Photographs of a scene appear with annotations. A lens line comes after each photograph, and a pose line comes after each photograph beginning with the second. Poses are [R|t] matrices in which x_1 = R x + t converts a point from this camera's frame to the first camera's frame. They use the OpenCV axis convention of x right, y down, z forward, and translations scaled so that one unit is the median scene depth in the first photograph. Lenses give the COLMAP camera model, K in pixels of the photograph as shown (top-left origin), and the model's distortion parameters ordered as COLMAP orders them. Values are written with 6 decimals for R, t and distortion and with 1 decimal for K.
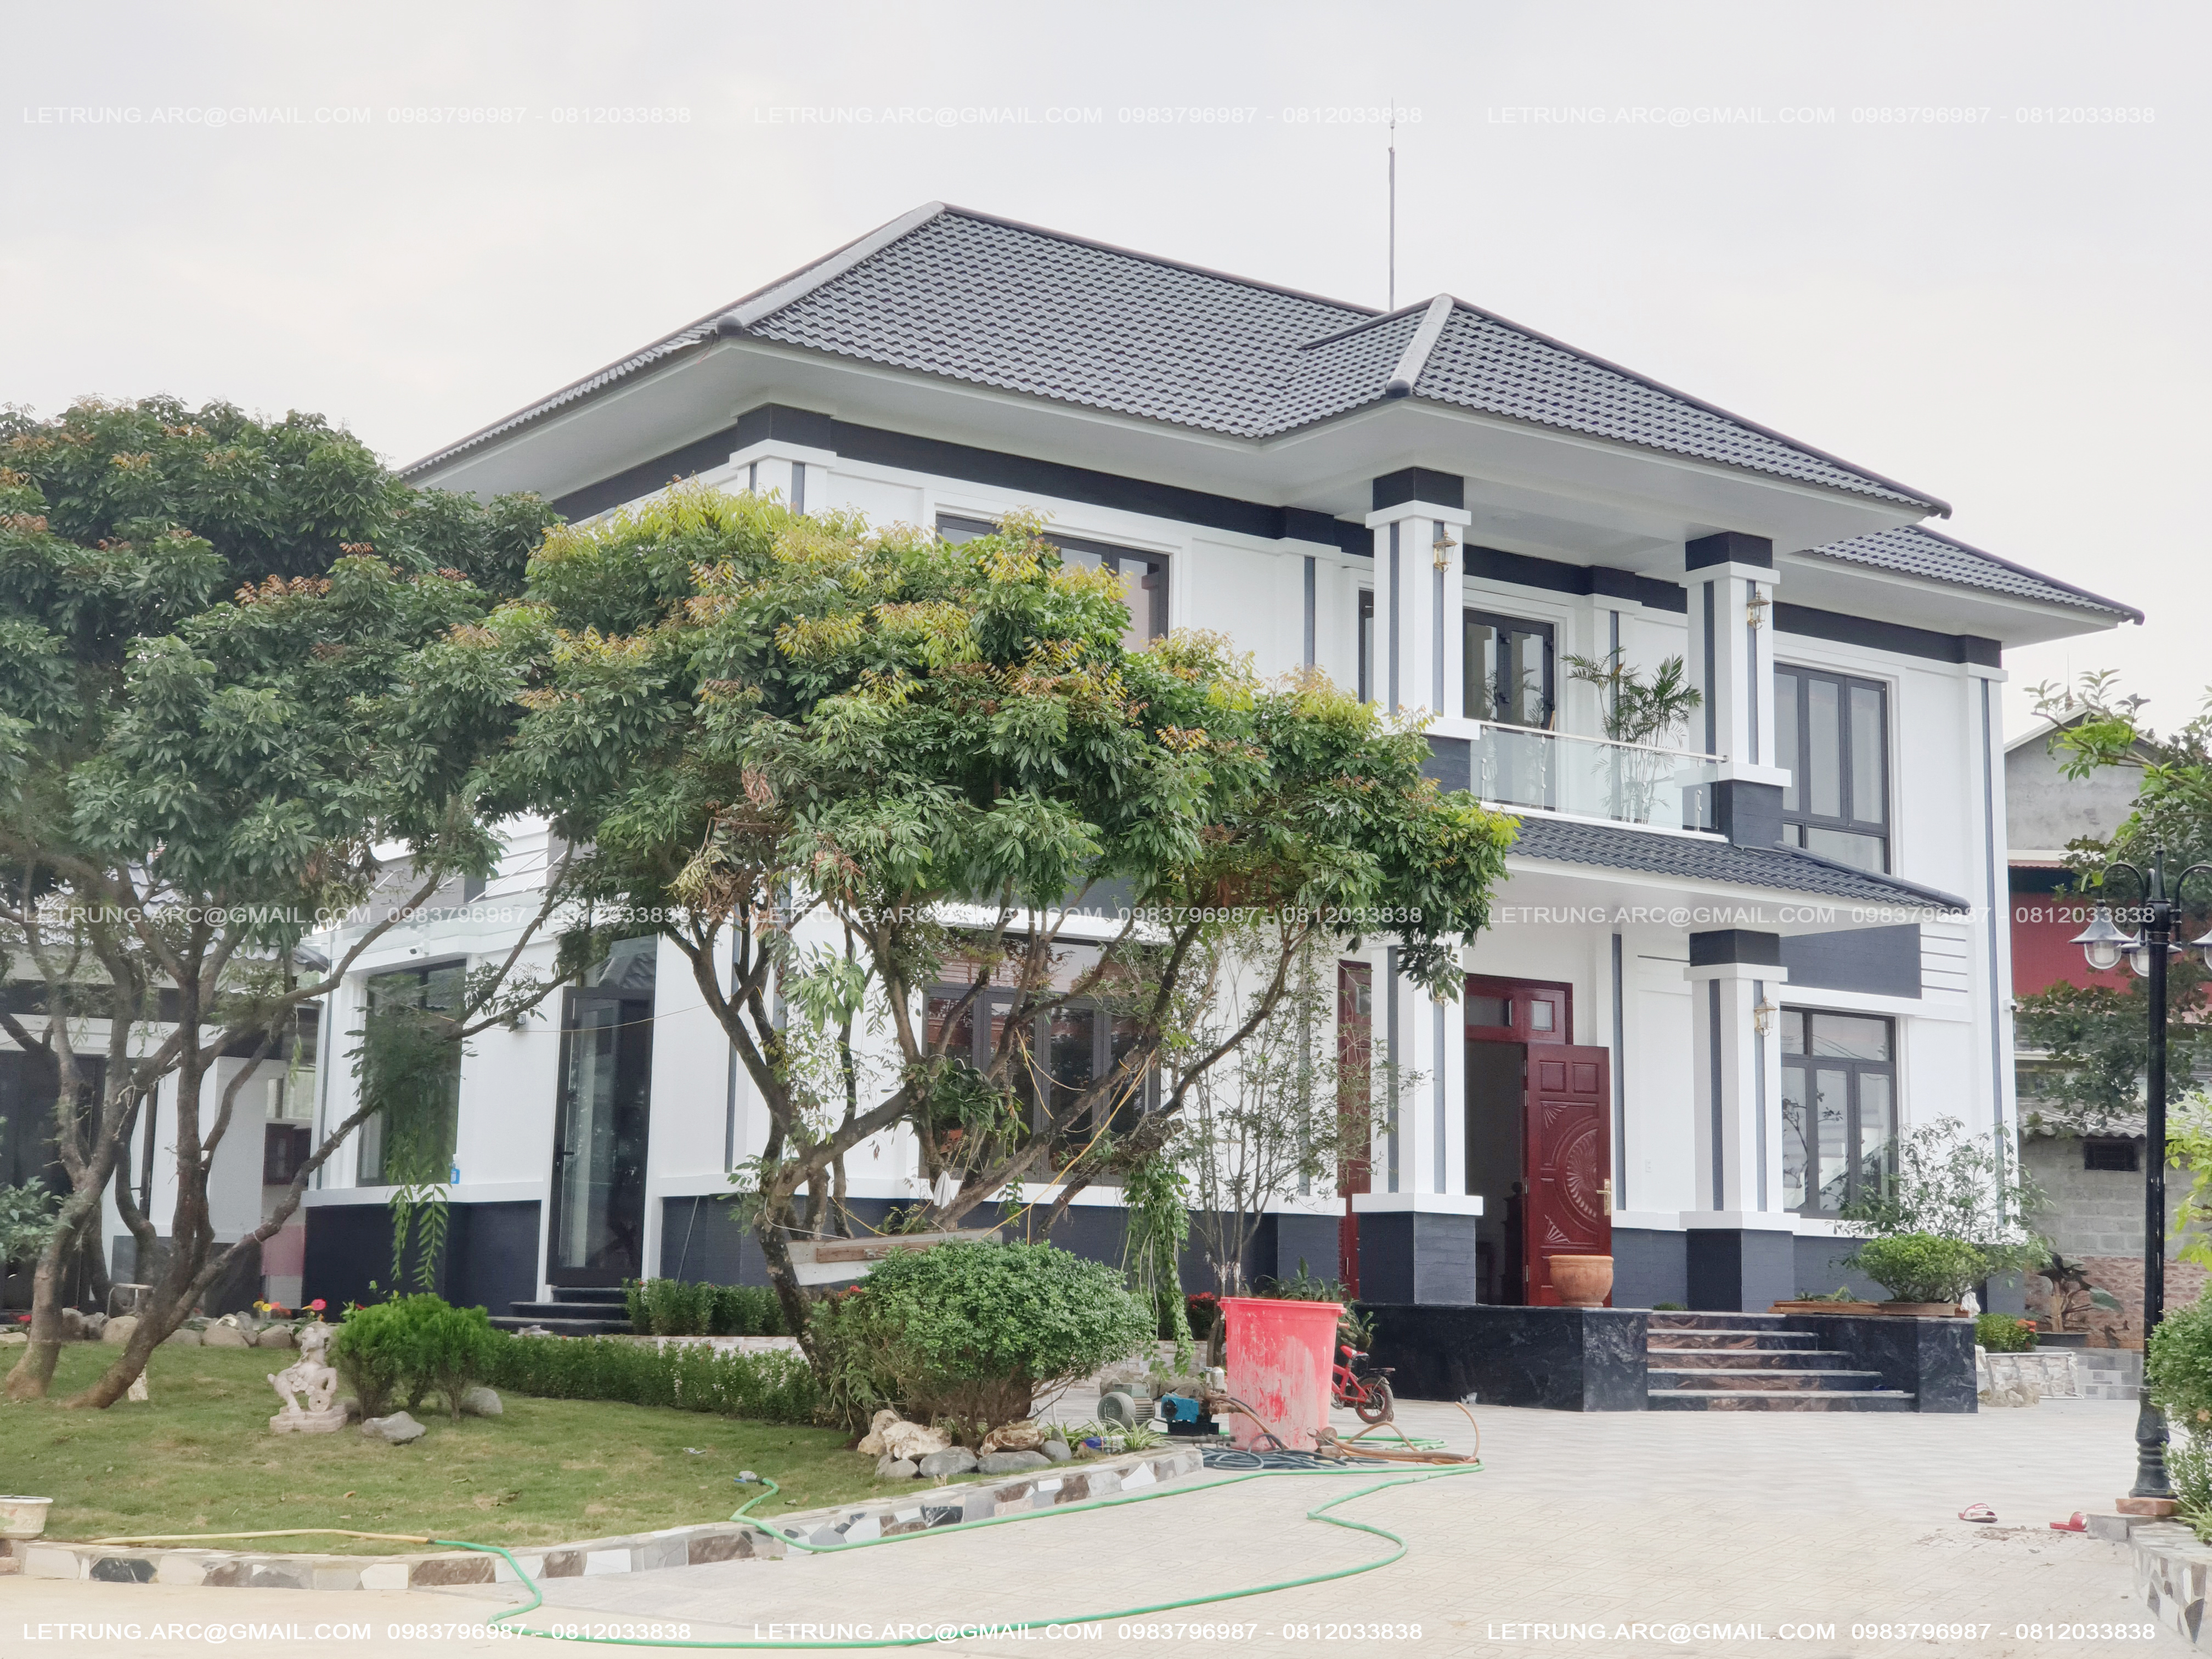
lens RADIAL K [[3285.9, 0, 1106.0], [0, 3285.9, 829.5], [0, 0, 1]] dist [0.134156, -0.108735]
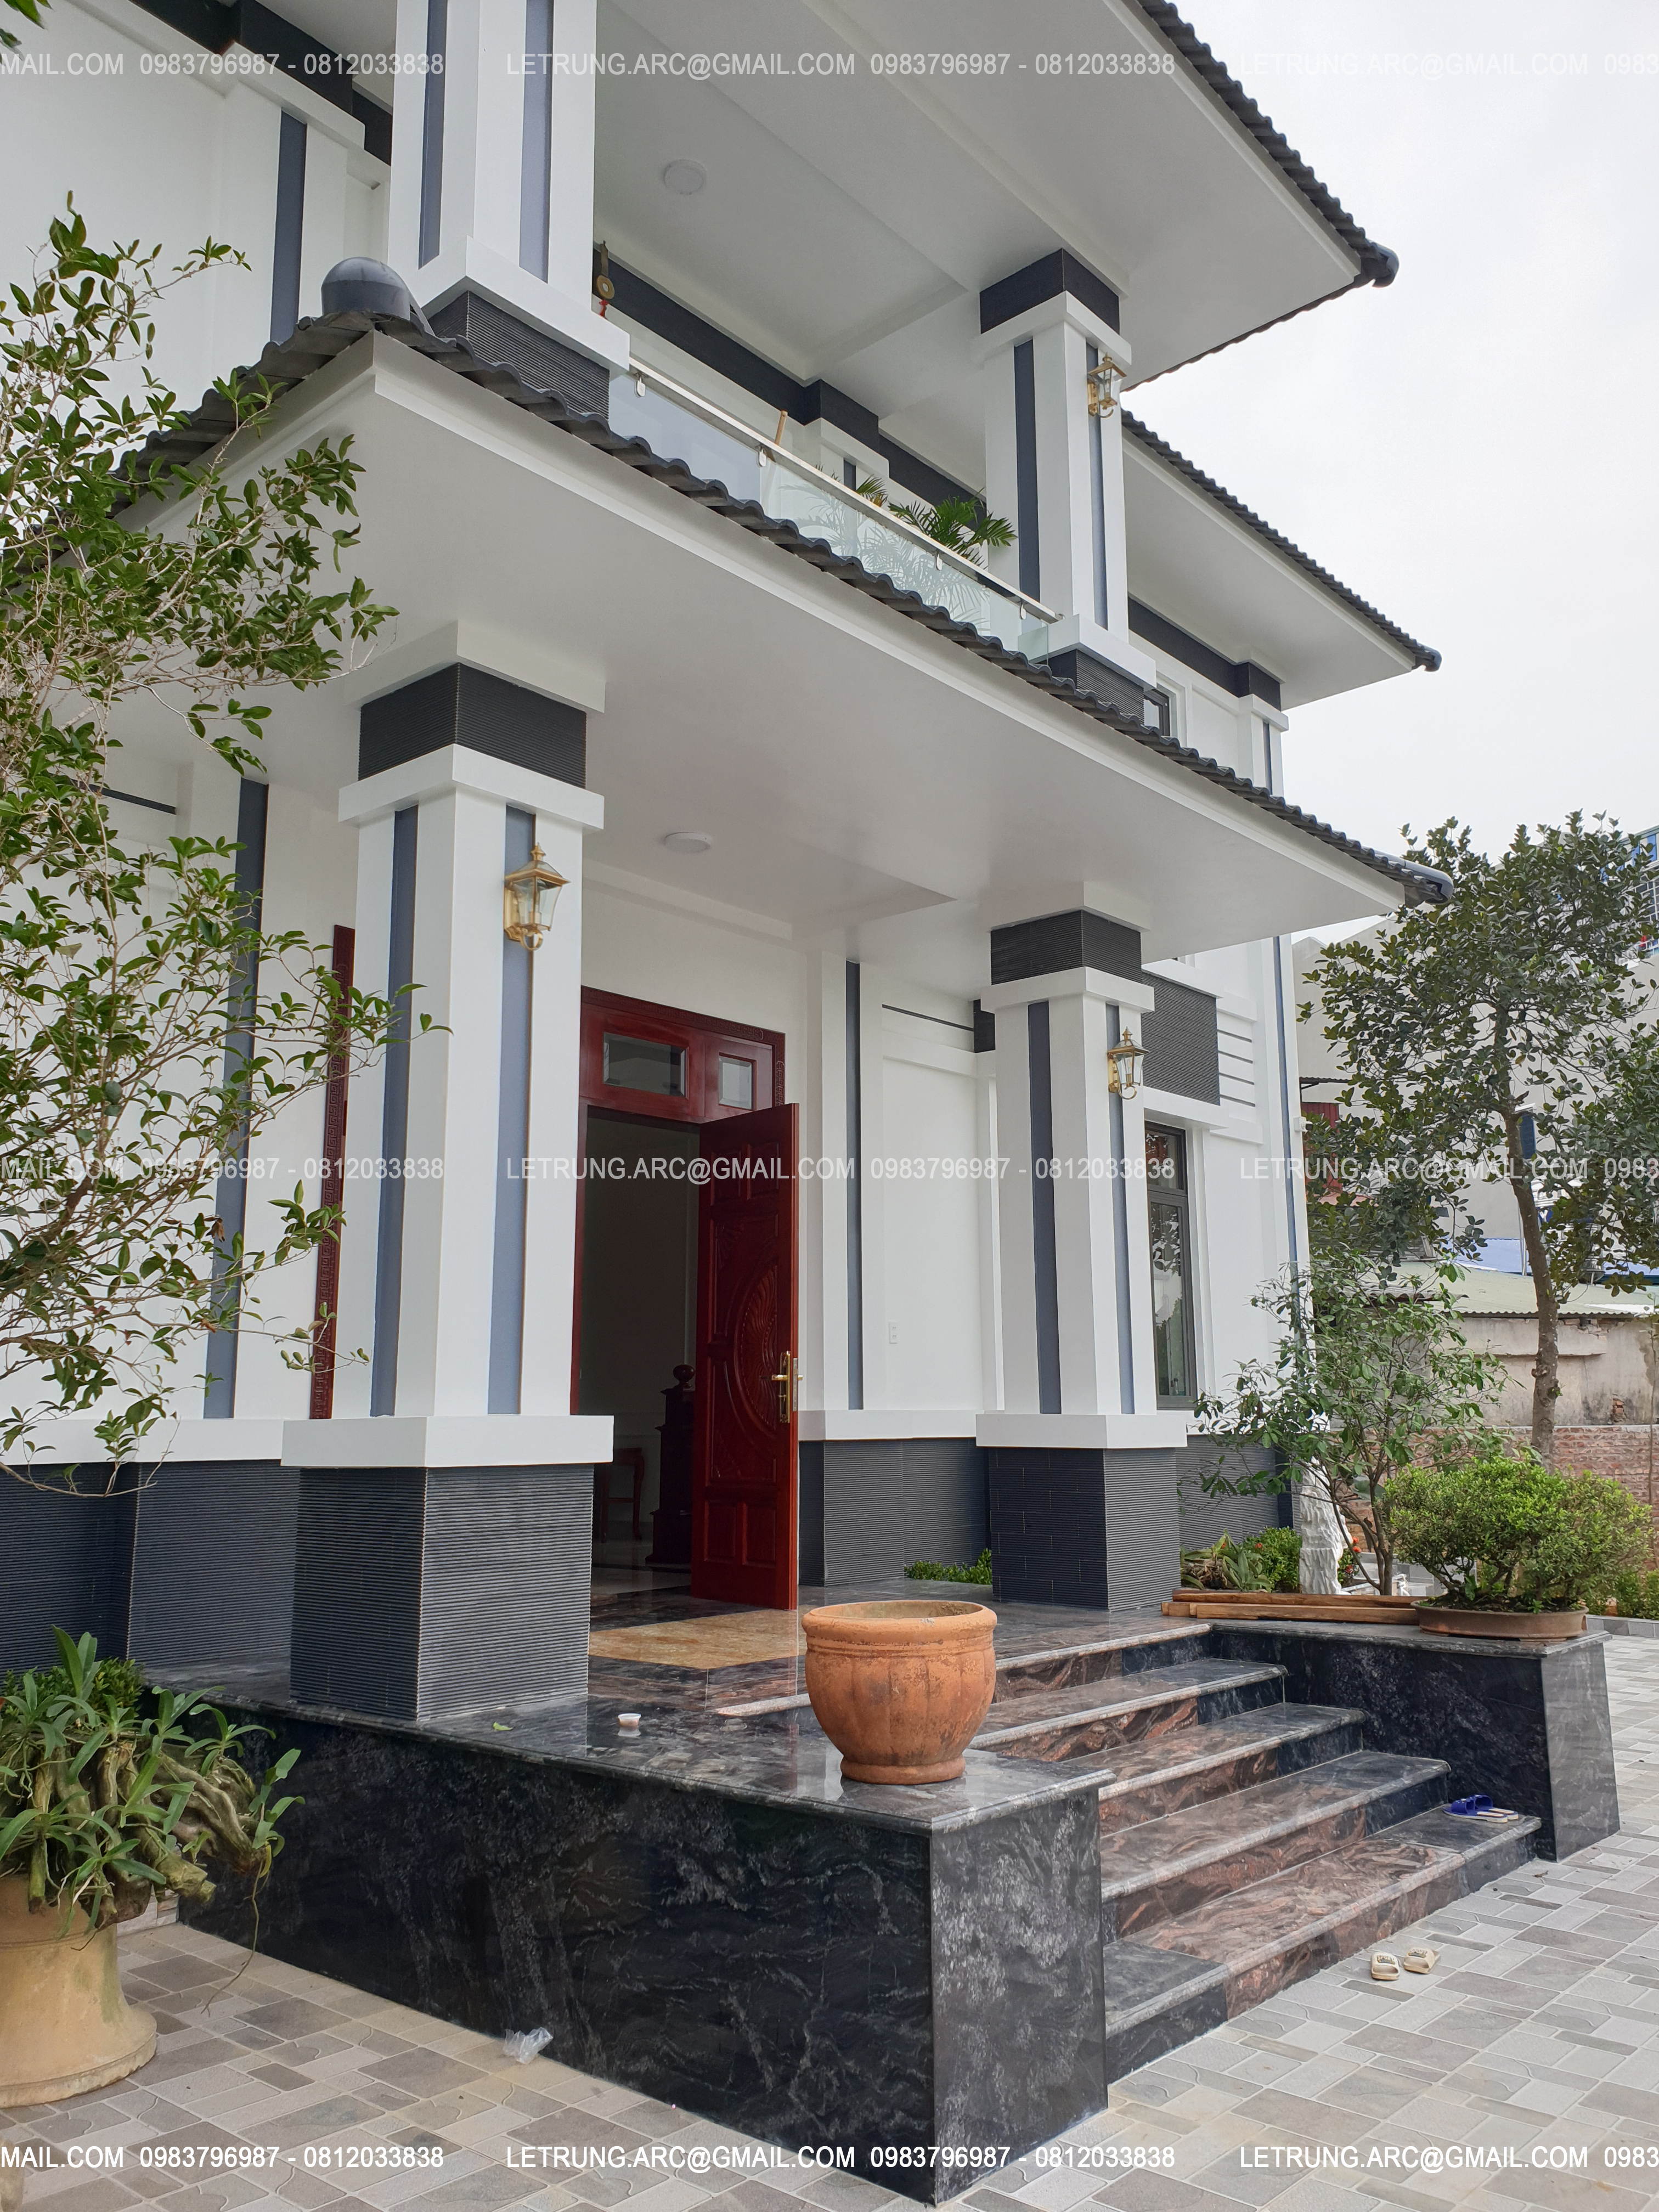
lens RADIAL K [[1703.7, 0, 871.4], [0, 1703.7, 1102.4], [0, 0, 1]] dist [0.003483, -0.000456]
pose [[0.971440, 0.016696, 0.236698, 0.087485], [-0.007753, 0.999222, -0.038663, 0.074388], [-0.237159, 0.035724, 0.970814, 0.727551]]
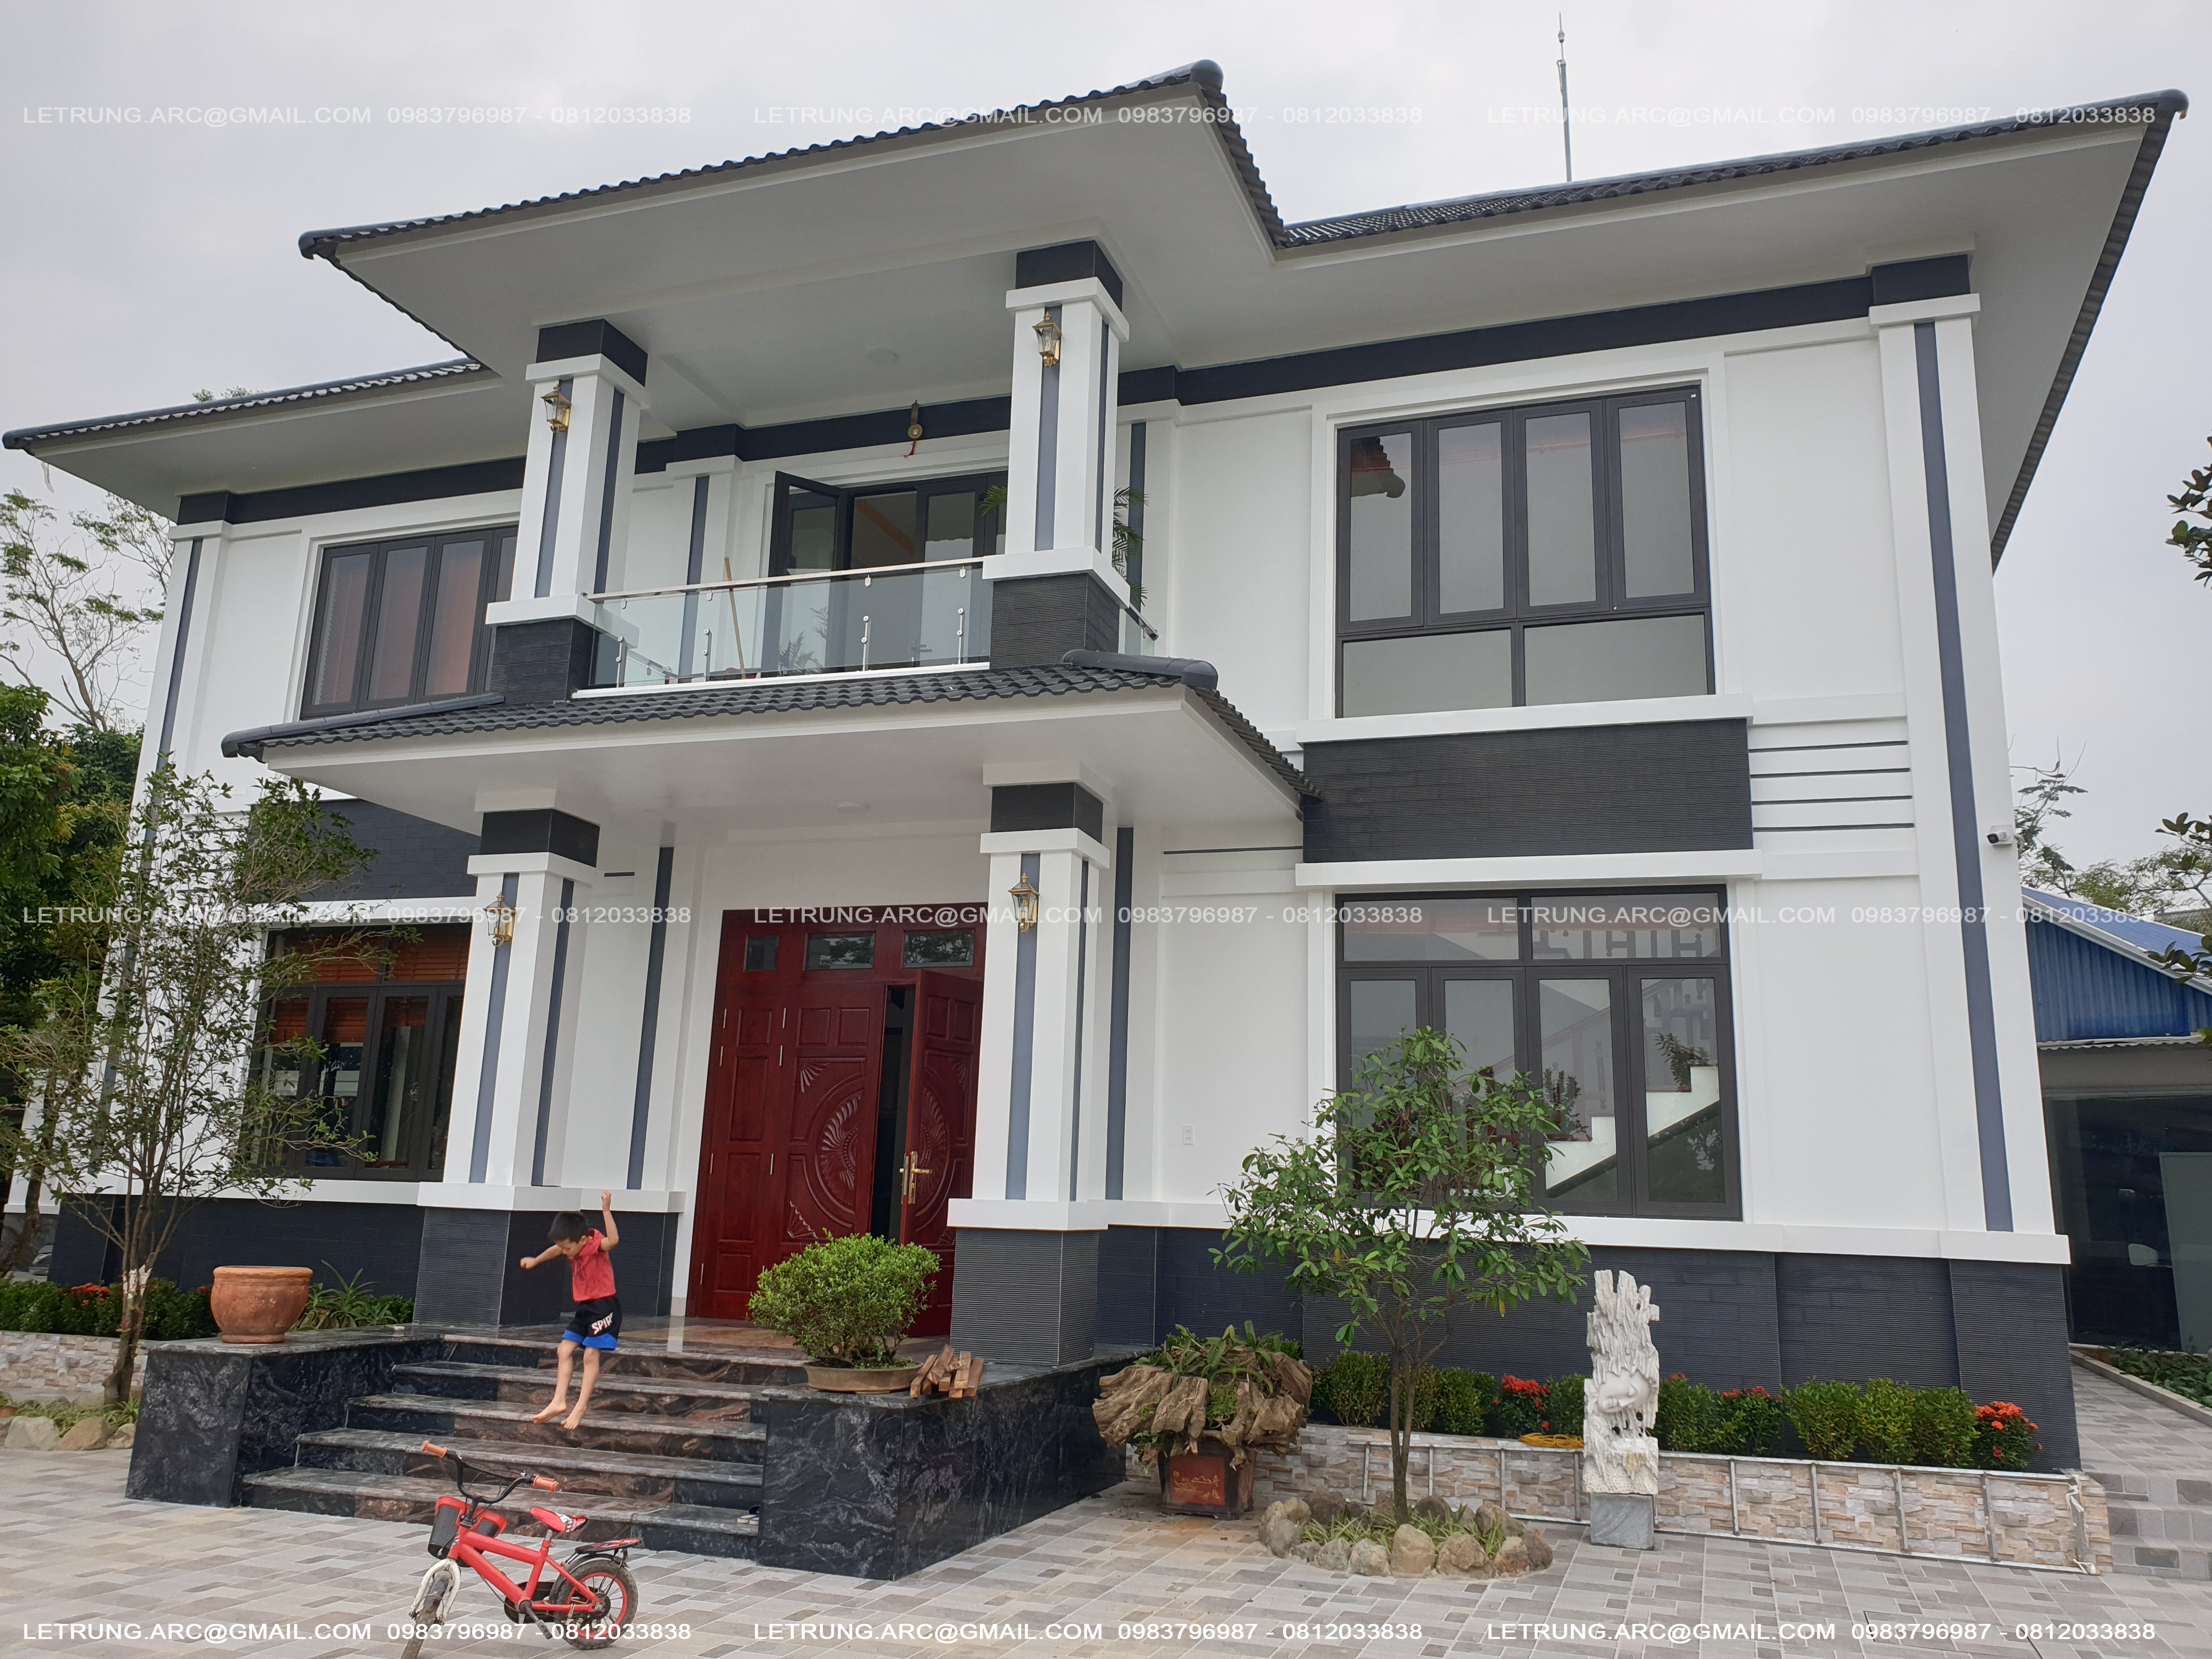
lens RADIAL K [[1691.0, 0, 1106.0], [0, 1691.0, 829.5], [0, 0, 1]] dist [0.013076, 0.012527]
pose [[0.572409, -0.170391, -0.802069, 0.487363], [0.094372, 0.985361, -0.141980, 0.091564], [0.814519, 0.005578, 0.580110, 0.813679]]
